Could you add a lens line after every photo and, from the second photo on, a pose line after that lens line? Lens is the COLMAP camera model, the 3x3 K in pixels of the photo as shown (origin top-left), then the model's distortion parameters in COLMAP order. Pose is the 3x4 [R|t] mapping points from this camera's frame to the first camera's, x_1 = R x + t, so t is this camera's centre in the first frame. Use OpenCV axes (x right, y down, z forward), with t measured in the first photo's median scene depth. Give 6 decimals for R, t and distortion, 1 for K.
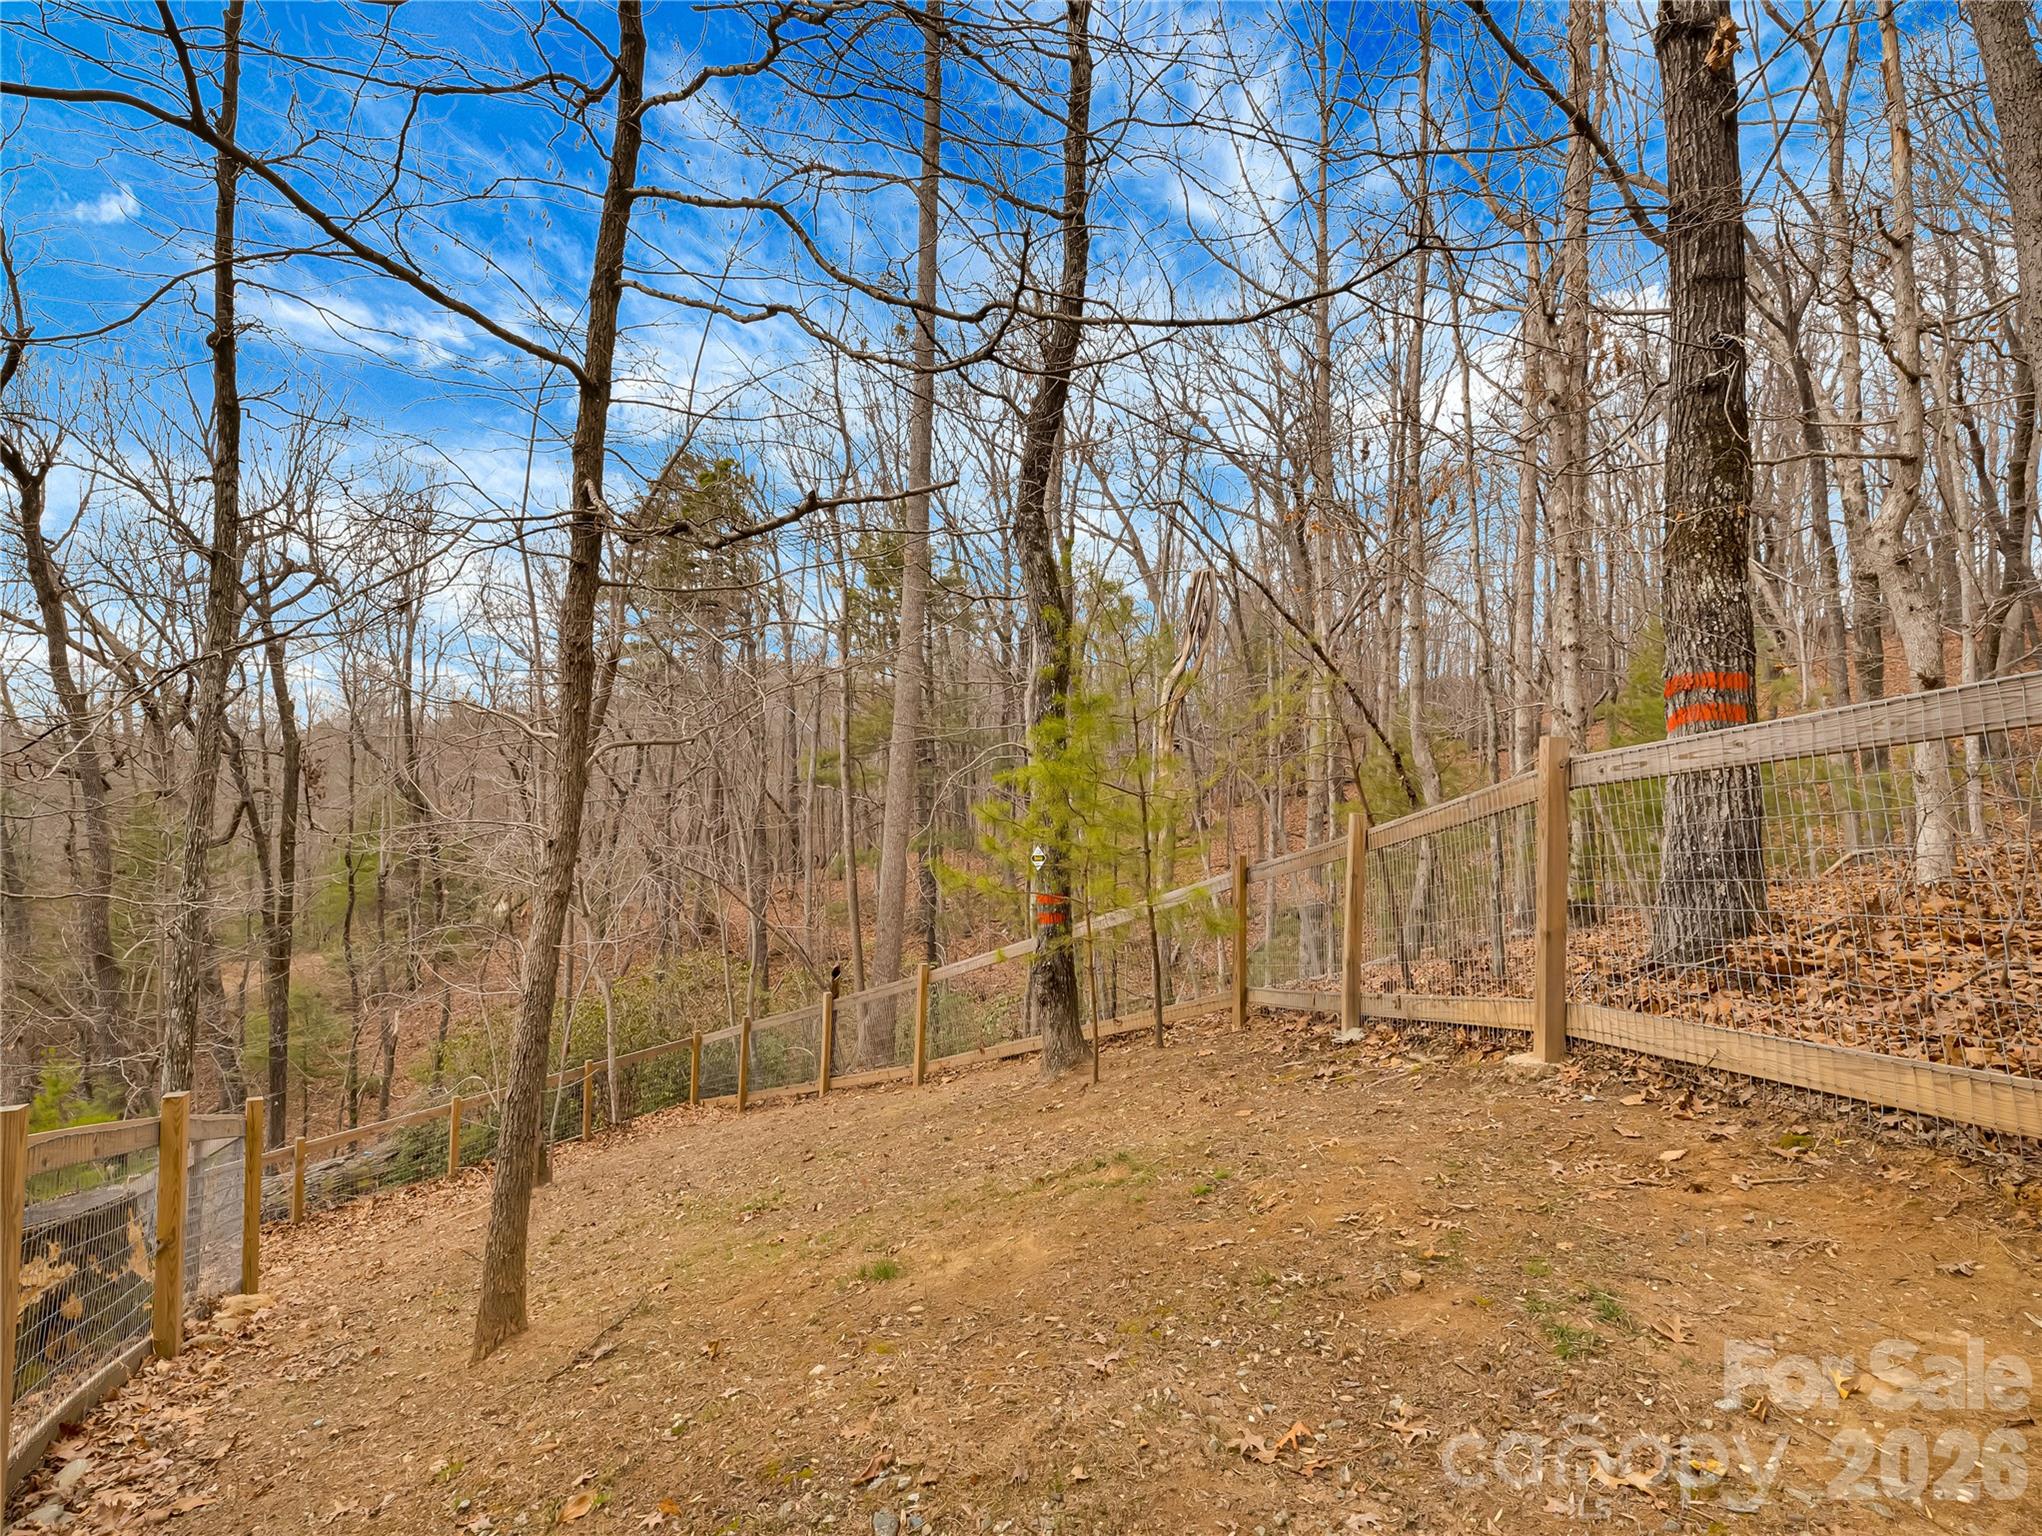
lens RADIAL K [[1019.0, 0, 1021.0], [0, 1019.0, 768.0], [0, 0, 1]] dist [0.003311, -0.000124]
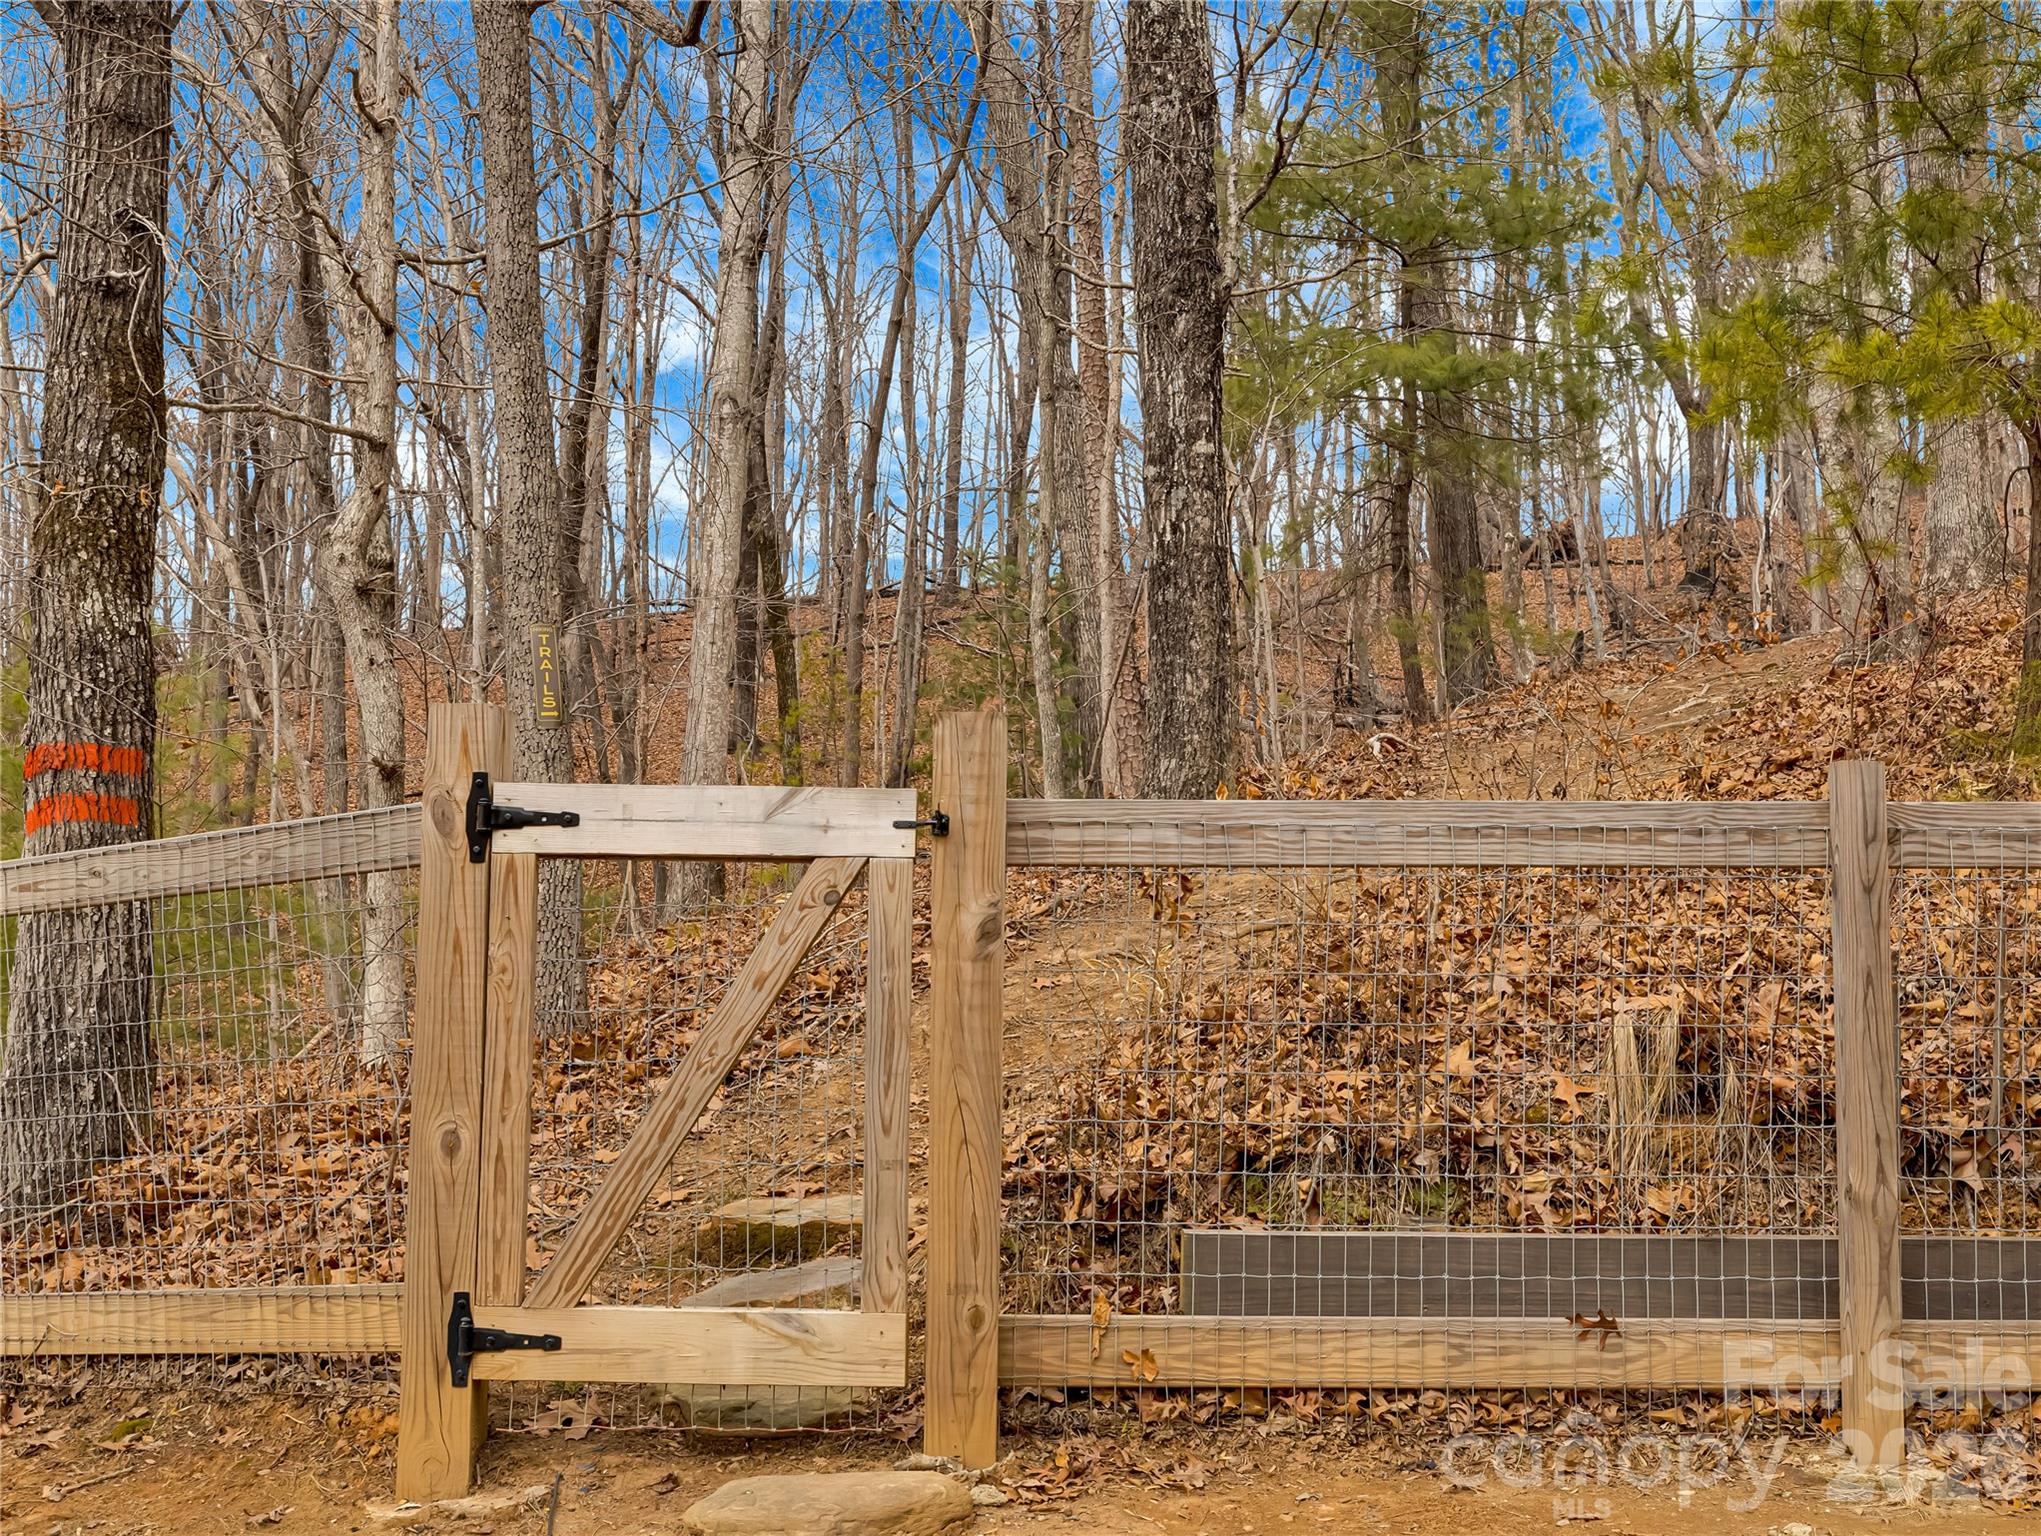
lens RADIAL K [[2251.8, 0, 1020.5], [0, 2251.8, 768.0], [0, 0, 1]] dist [-0.006245, 0.010724]
pose [[0.574380, 0.055865, 0.816680, -0.135721], [-0.023343, 0.998381, -0.051877, -0.022334], [-0.818256, 0.010733, 0.574754, -0.284929]]
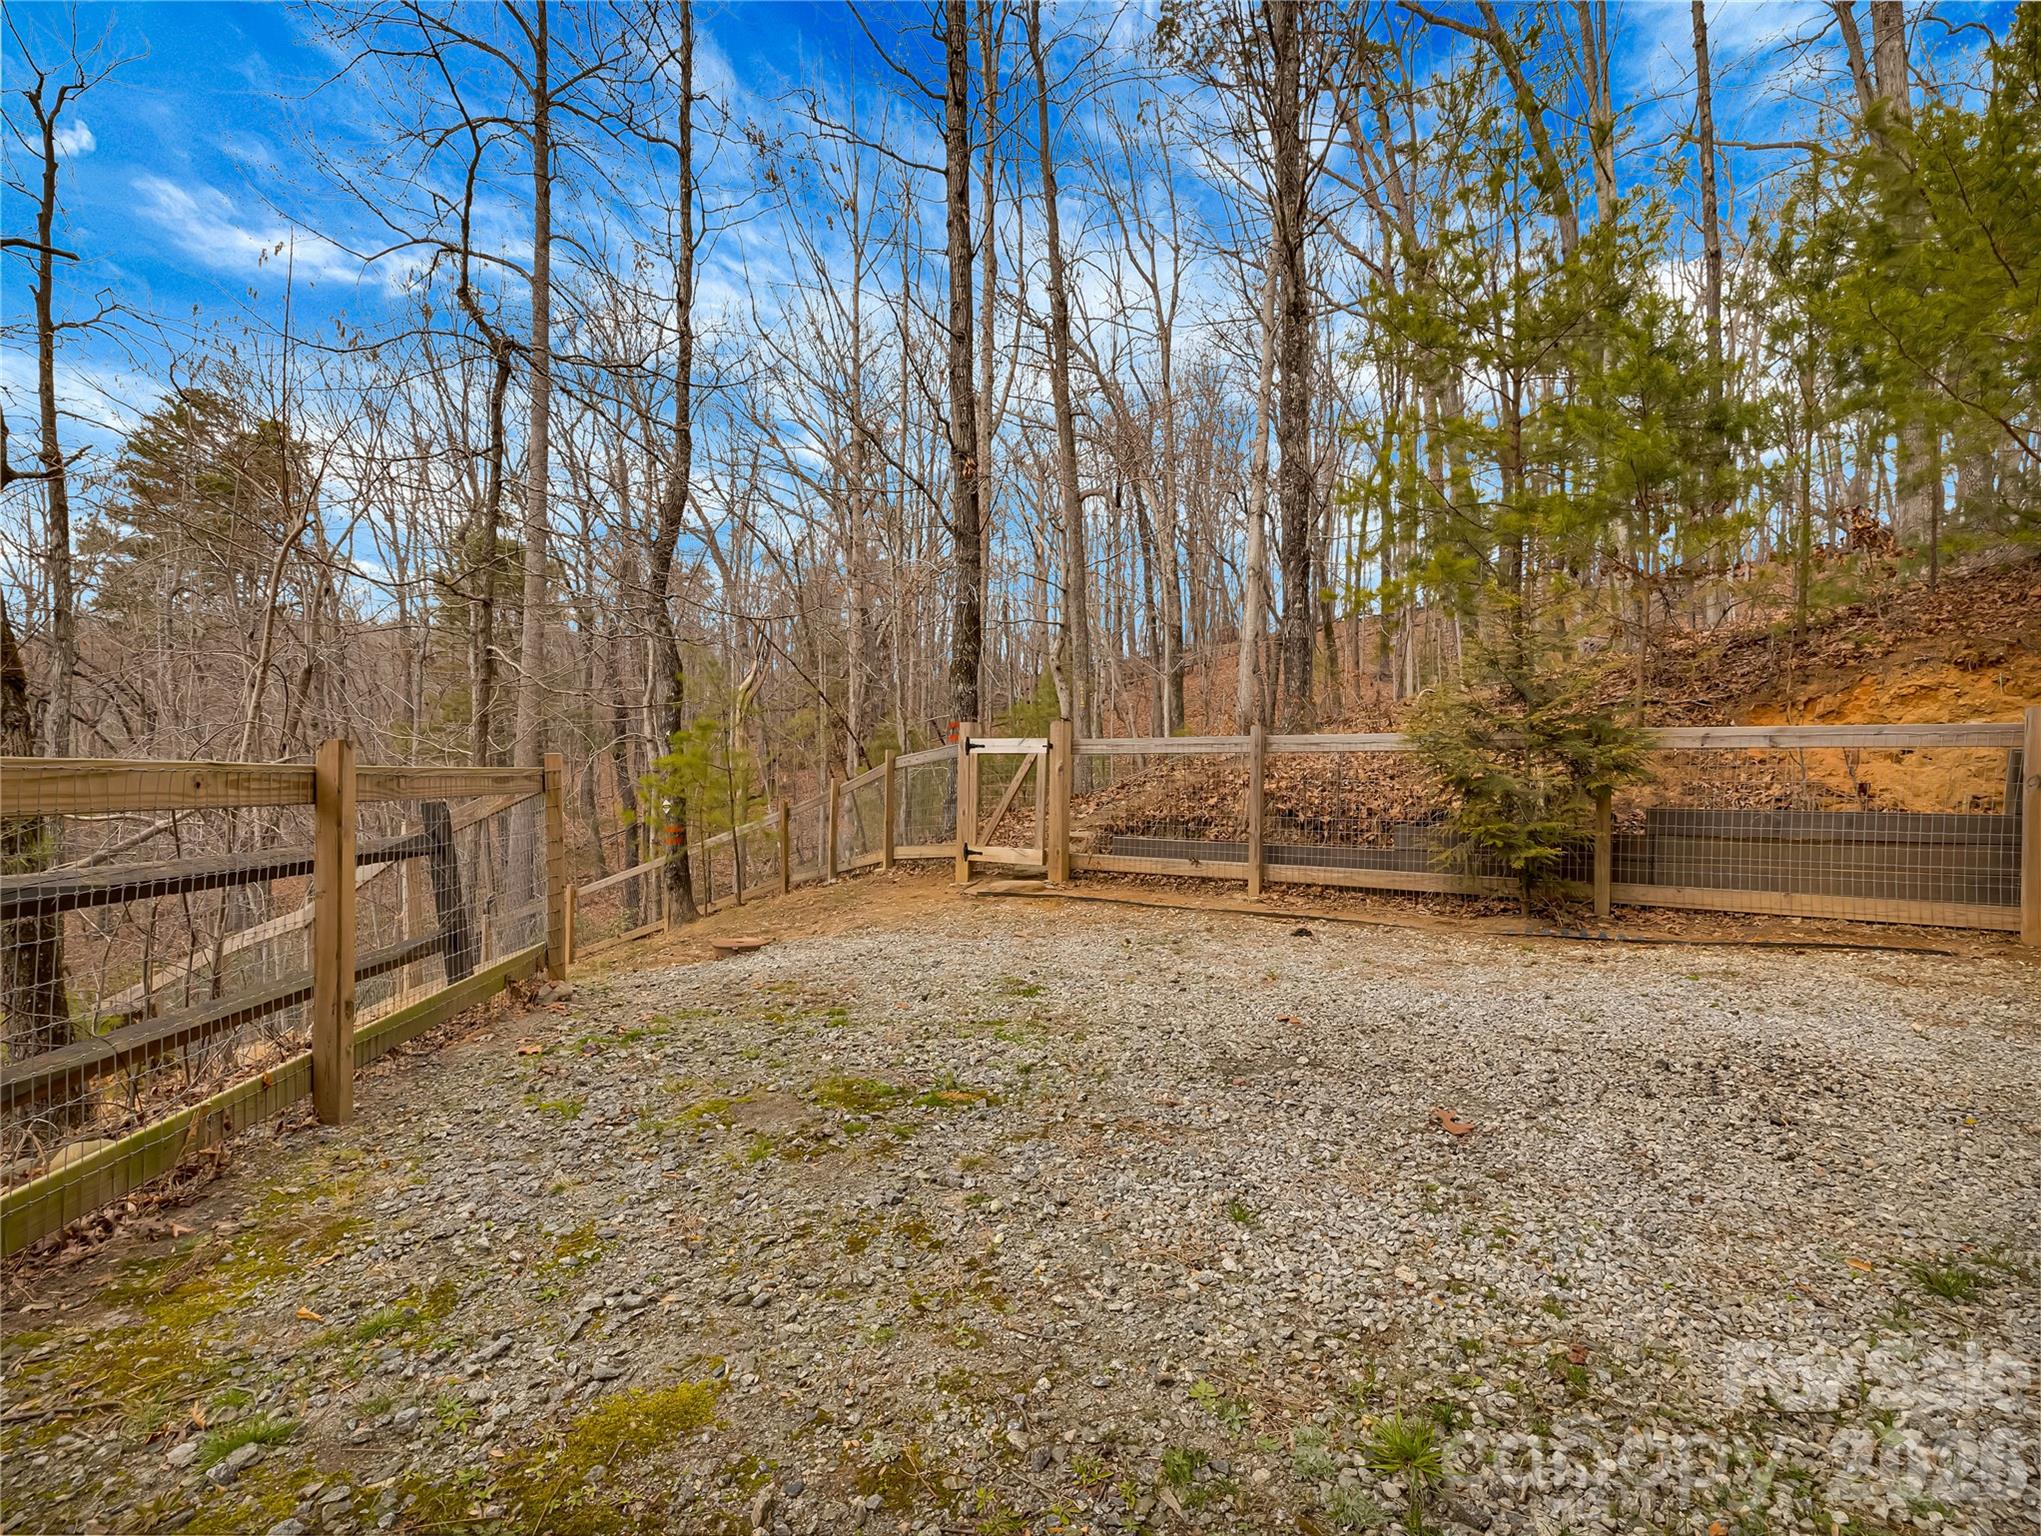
lens RADIAL K [[994.0, 0, 1020.5], [0, 994.0, 768.0], [0, 0, 1]] dist [-0.003112, -0.000258]
pose [[0.914842, -0.014404, 0.403554, -0.207731], [-0.001329, 0.999251, 0.038679, -0.079046], [-0.403809, -0.035921, 0.914138, -1.449536]]
